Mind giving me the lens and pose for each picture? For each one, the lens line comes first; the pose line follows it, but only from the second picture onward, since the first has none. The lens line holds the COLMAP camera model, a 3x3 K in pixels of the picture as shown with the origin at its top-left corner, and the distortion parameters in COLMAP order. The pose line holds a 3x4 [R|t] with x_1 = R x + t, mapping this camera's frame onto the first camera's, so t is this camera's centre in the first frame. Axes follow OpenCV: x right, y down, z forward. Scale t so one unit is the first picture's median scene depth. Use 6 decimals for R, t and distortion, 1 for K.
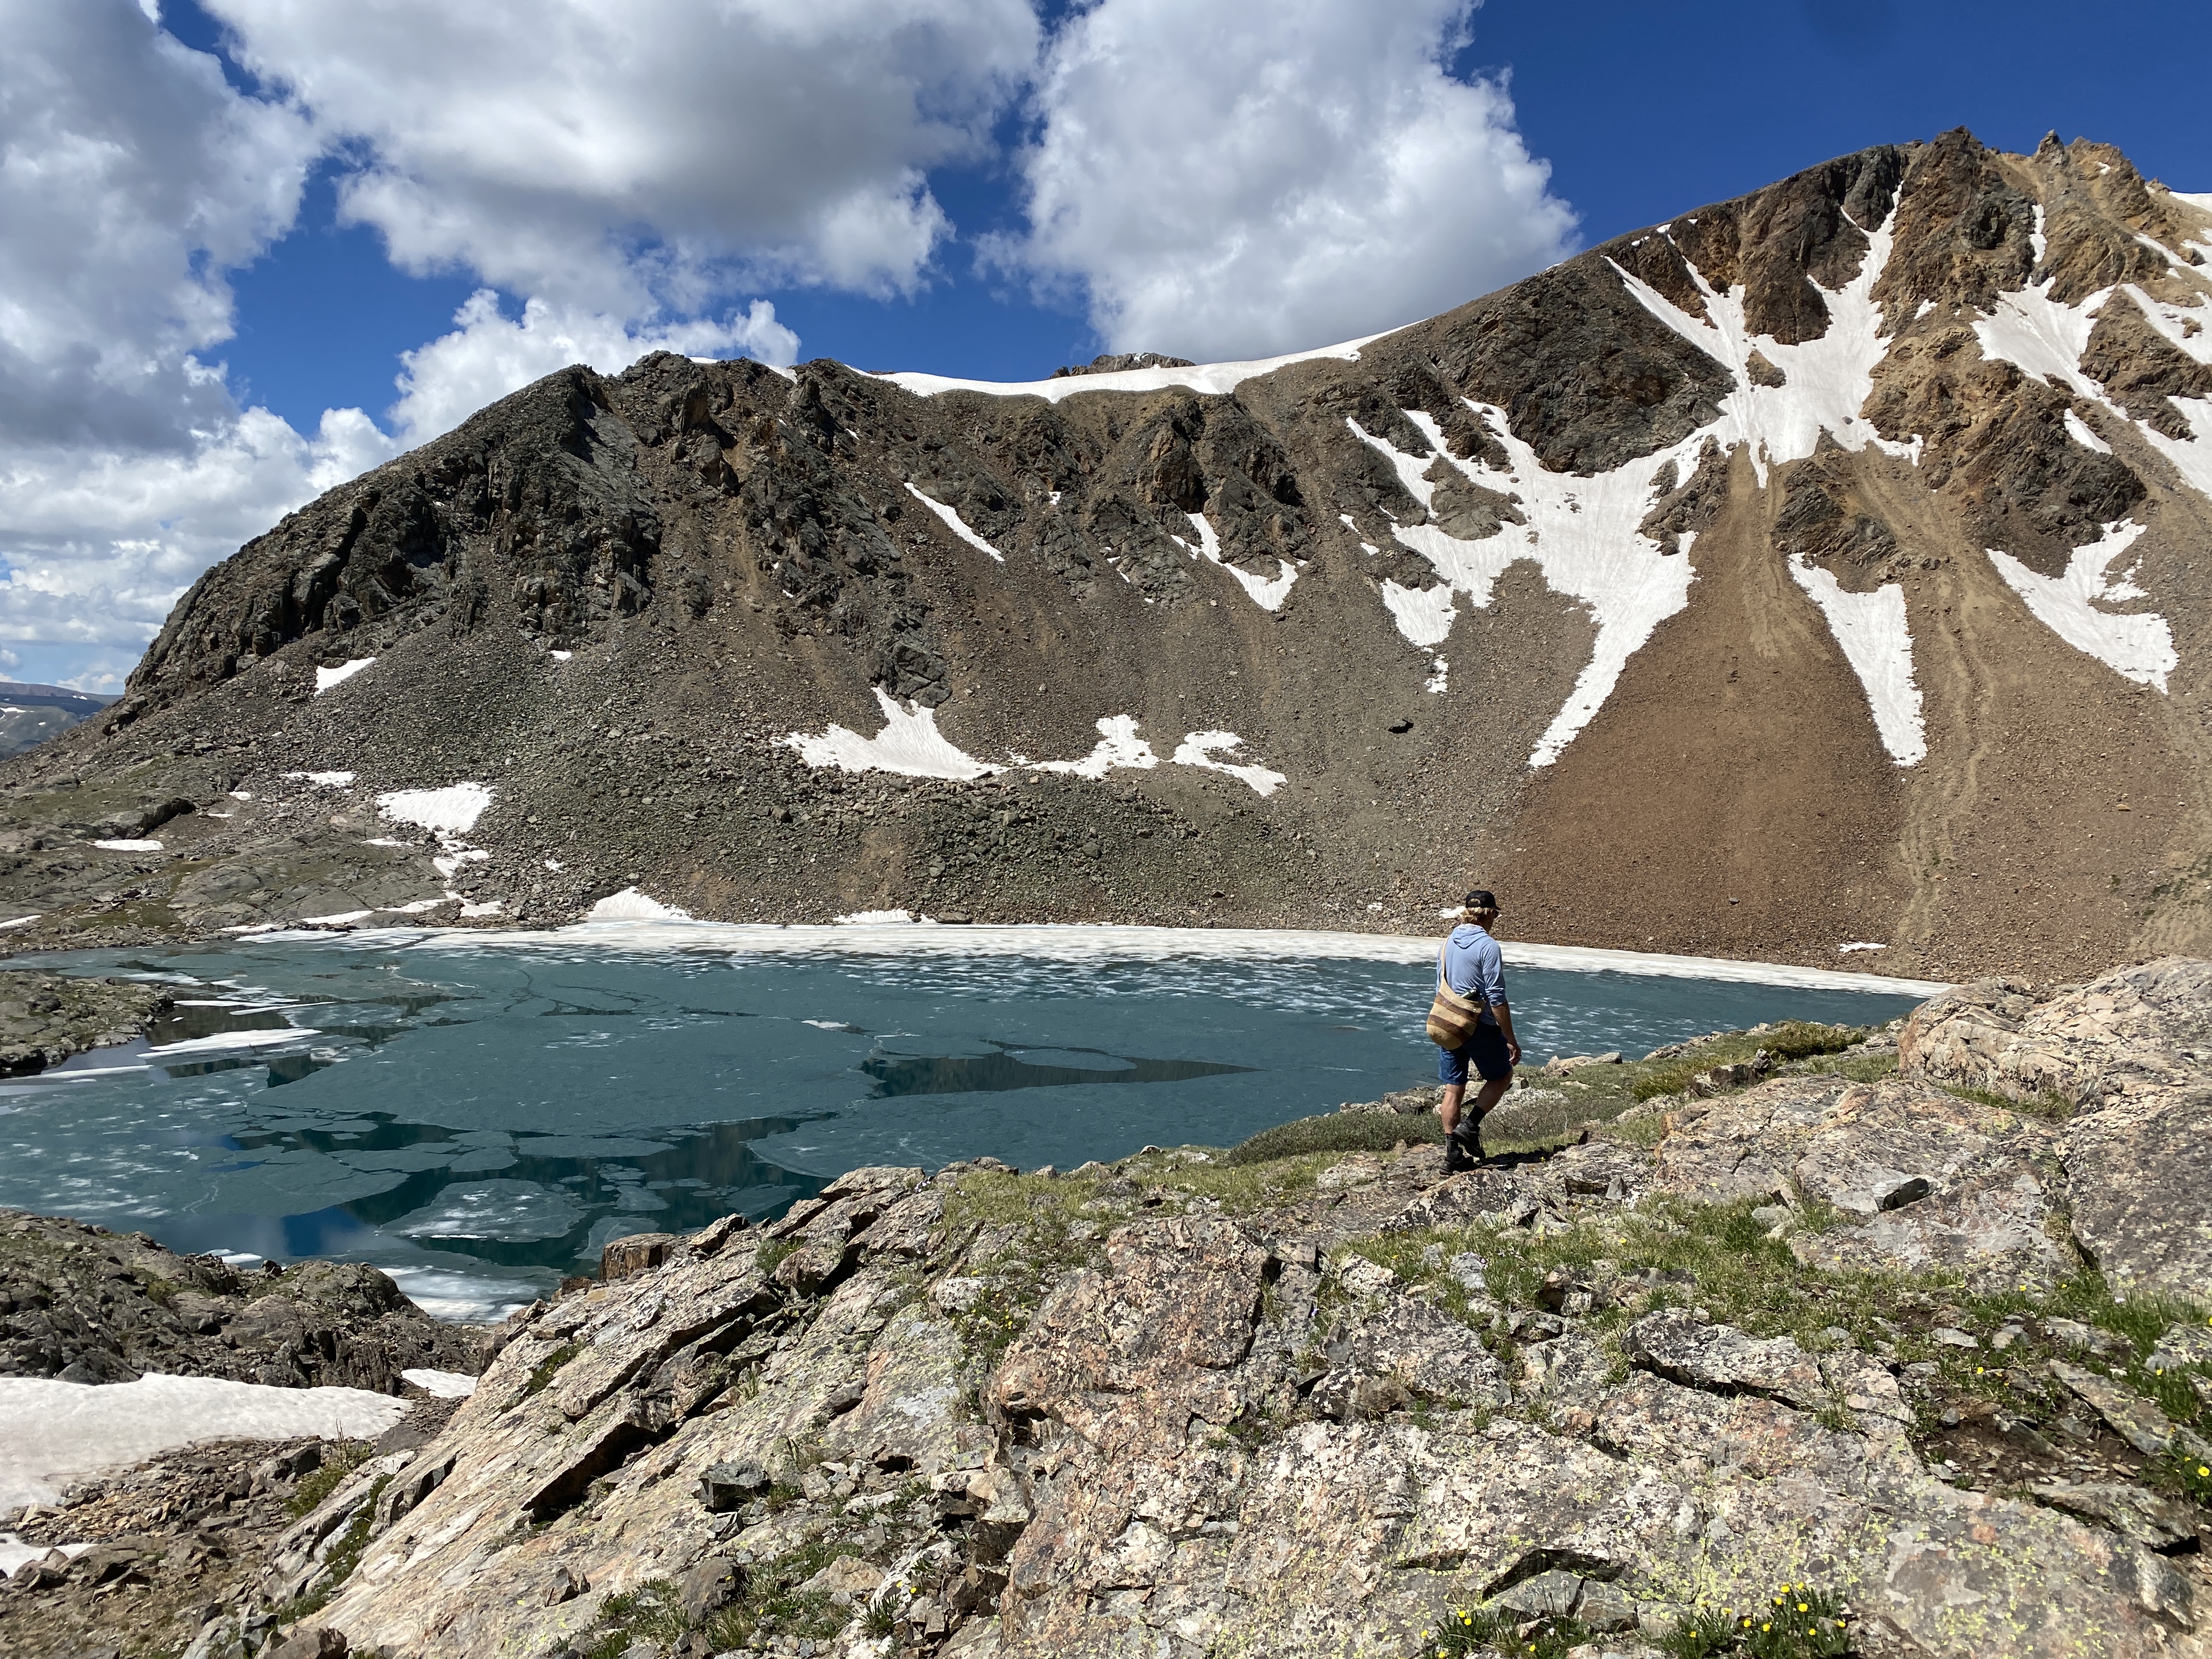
lens RADIAL K [[1697.7, 0, 1107.1], [0, 1697.7, 835.4], [0, 0, 1]] dist [-0.010299, 0.011199]
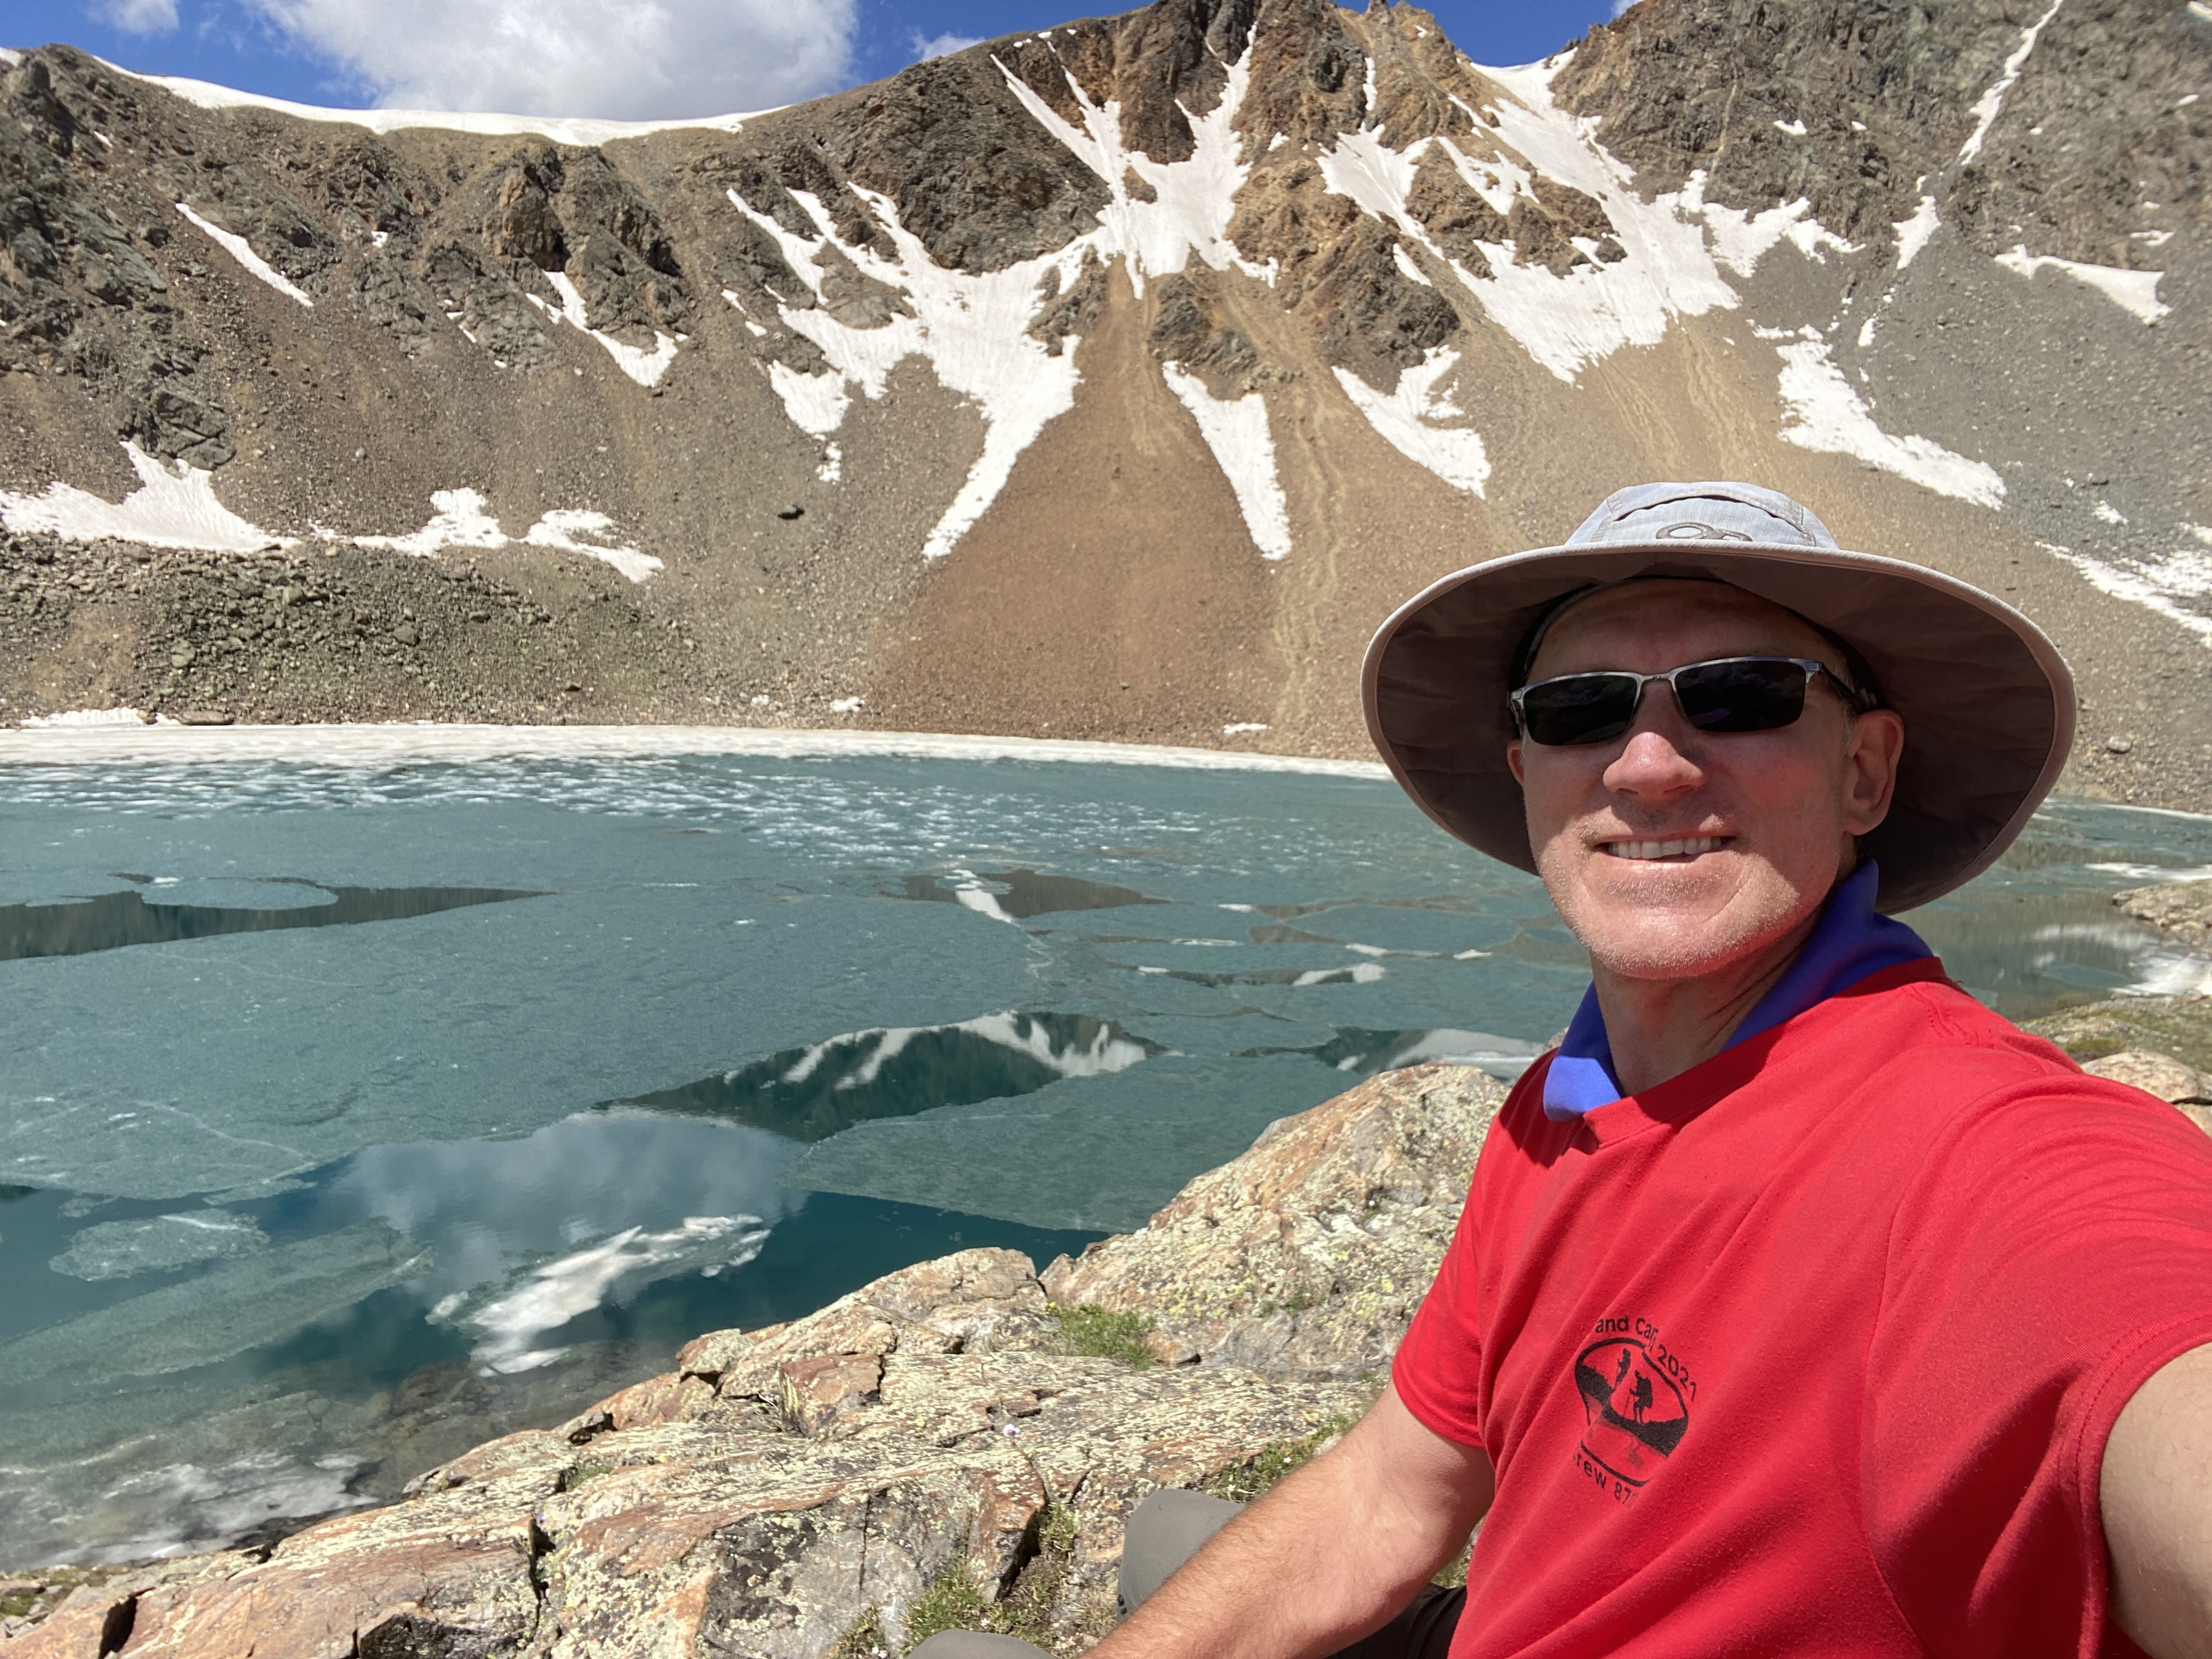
lens RADIAL K [[1492.2, 0, 1098.7], [0, 1492.2, 846.2], [0, 0, 1]] dist [0.059894, -0.065186]
pose [[0.938456, -0.048480, 0.341980, 0.037072], [0.006003, 0.992240, 0.124189, 0.016095], [-0.345347, -0.114493, 0.931465, 0.128850]]
